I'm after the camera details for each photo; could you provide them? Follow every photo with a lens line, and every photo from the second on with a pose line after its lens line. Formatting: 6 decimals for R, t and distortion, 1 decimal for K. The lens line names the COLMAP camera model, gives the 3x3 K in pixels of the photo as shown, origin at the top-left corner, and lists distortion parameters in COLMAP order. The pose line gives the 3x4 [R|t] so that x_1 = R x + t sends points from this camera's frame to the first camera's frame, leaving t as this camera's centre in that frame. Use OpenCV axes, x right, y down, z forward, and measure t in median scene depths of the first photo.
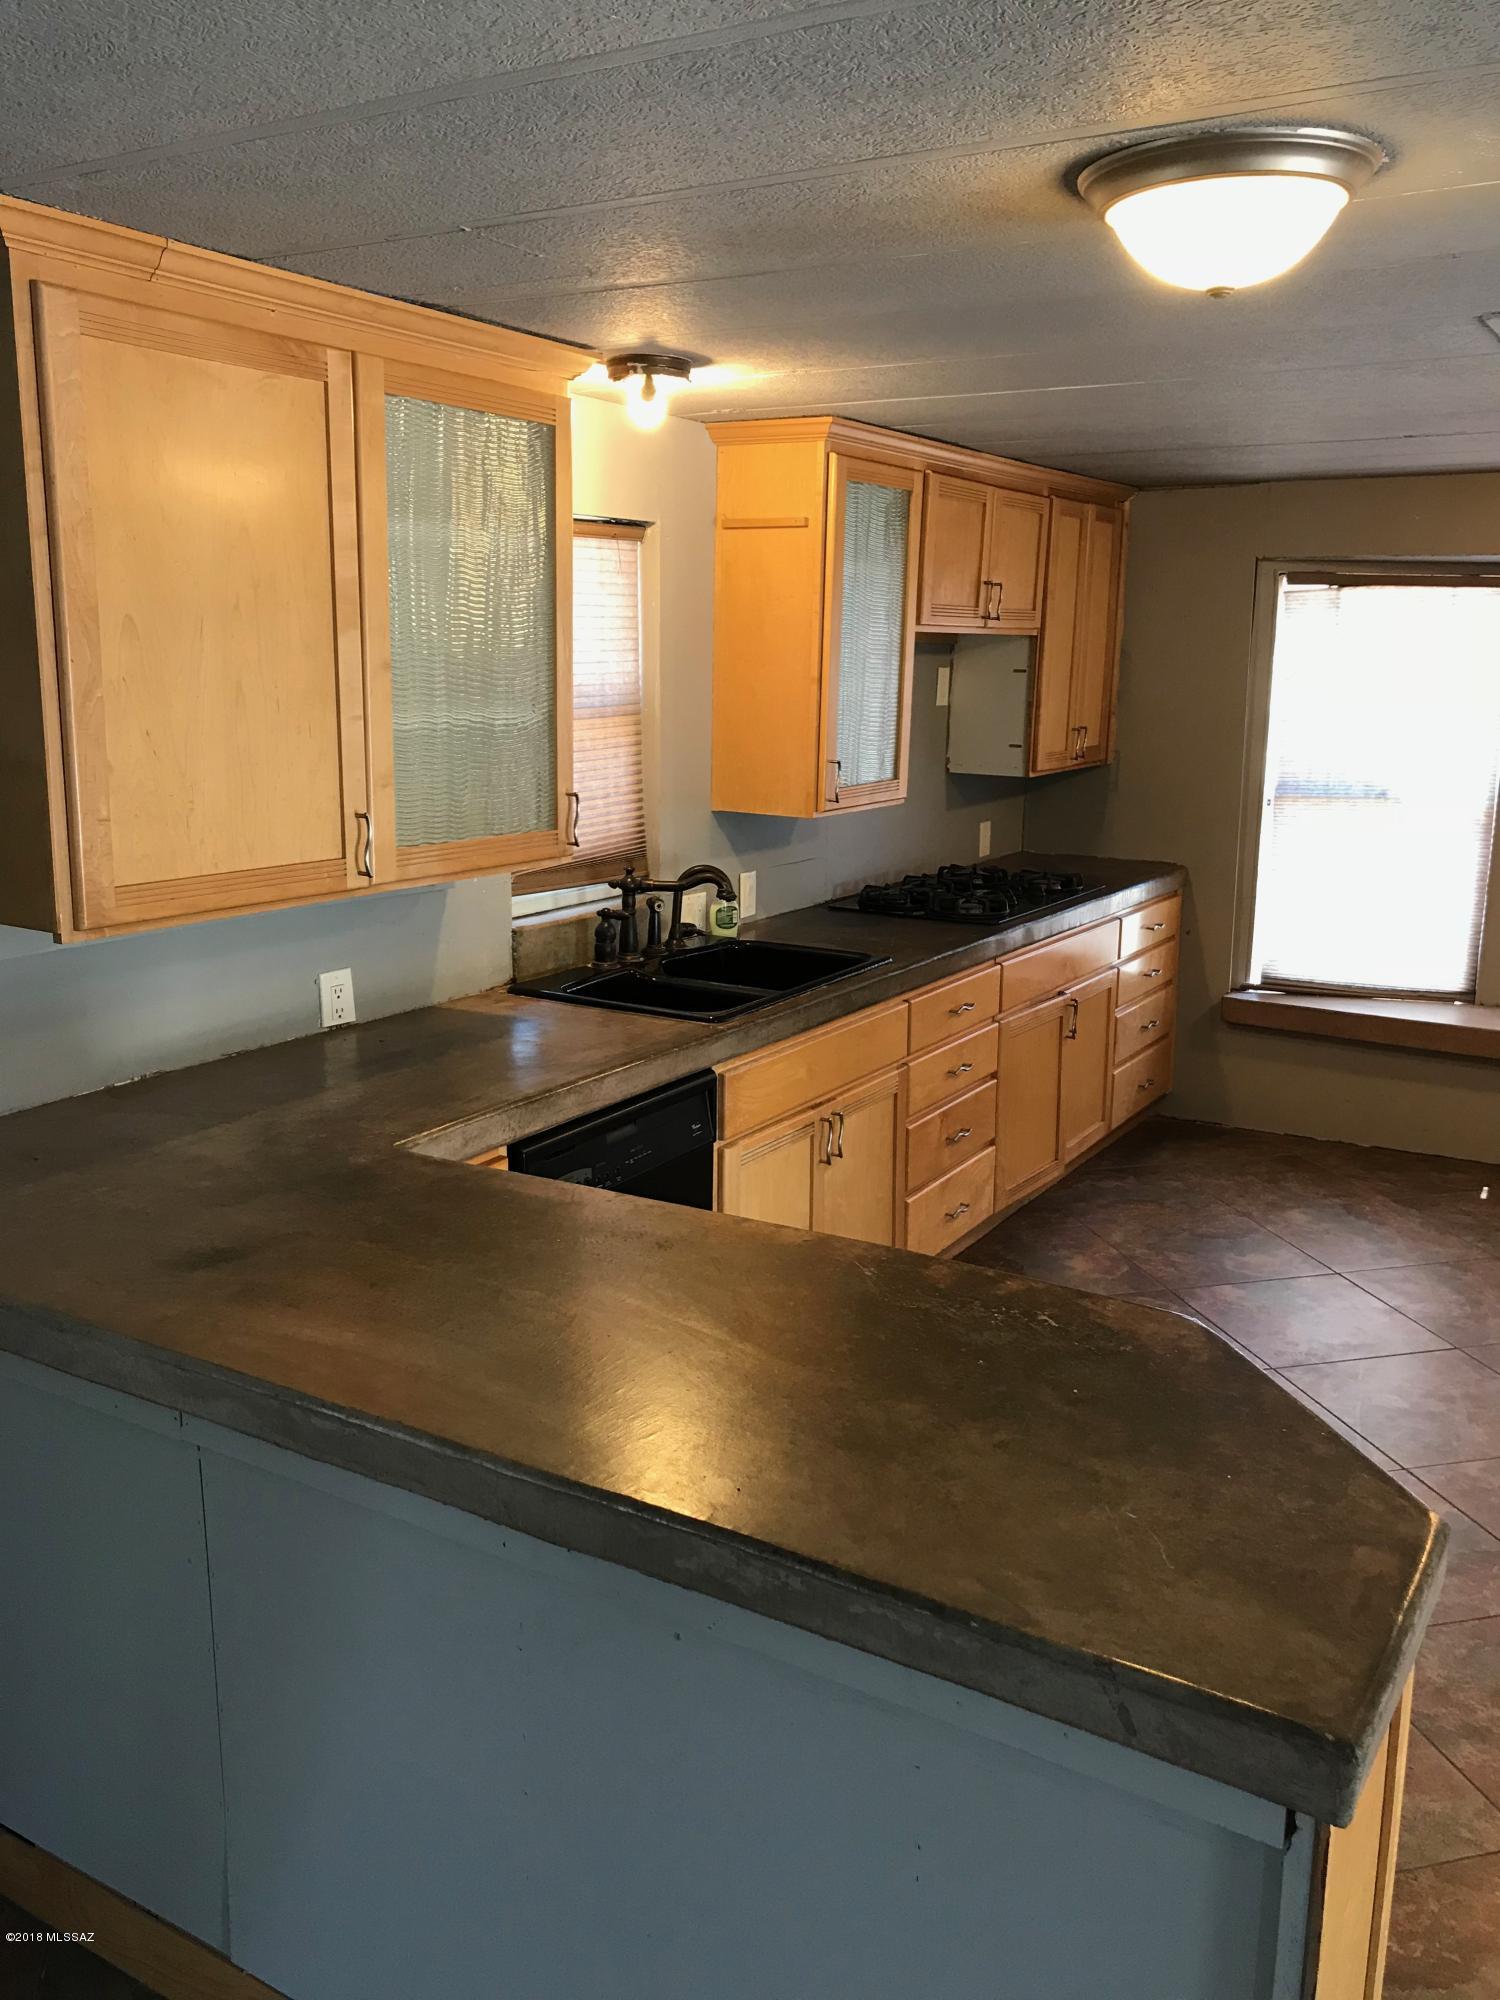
lens RADIAL K [[1670.5, 0, 750.0], [0, 1670.5, 1000.0], [0, 0, 1]] dist [0.058176, -0.007042]
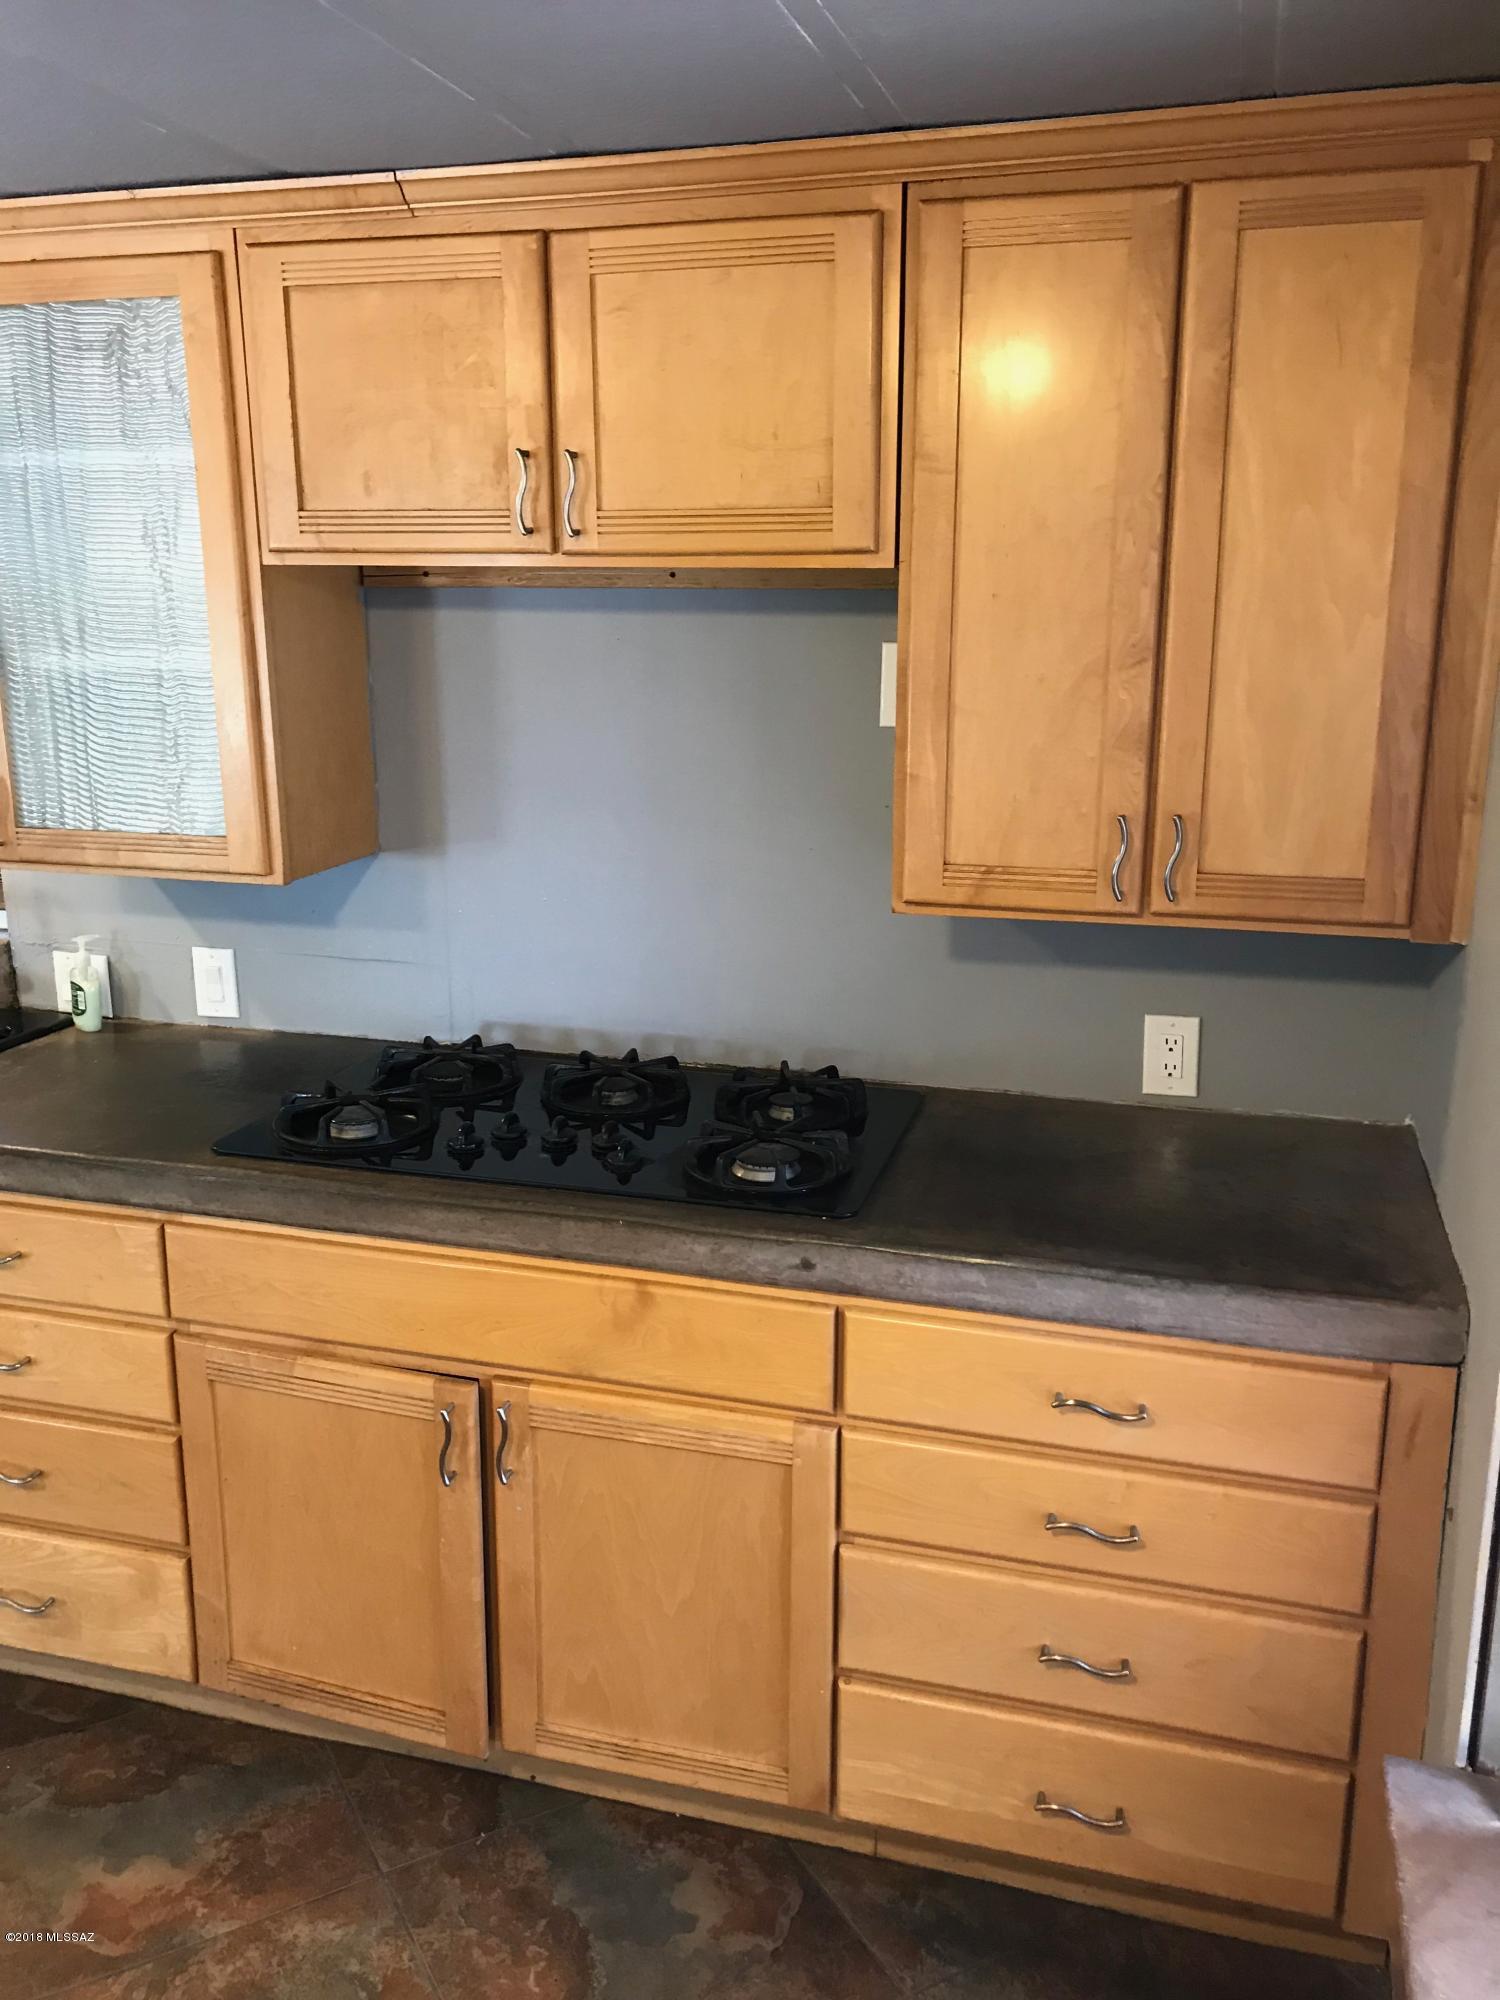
lens RADIAL K [[1670.5, 0, 750.0], [0, 1670.5, 1000.0], [0, 0, 1]] dist [0.058176, -0.007042]
pose [[0.249178, 0.190433, -0.949550, 0.626465], [-0.212547, 0.967325, 0.138222, -0.178510], [0.944846, 0.167382, 0.281512, 0.952518]]
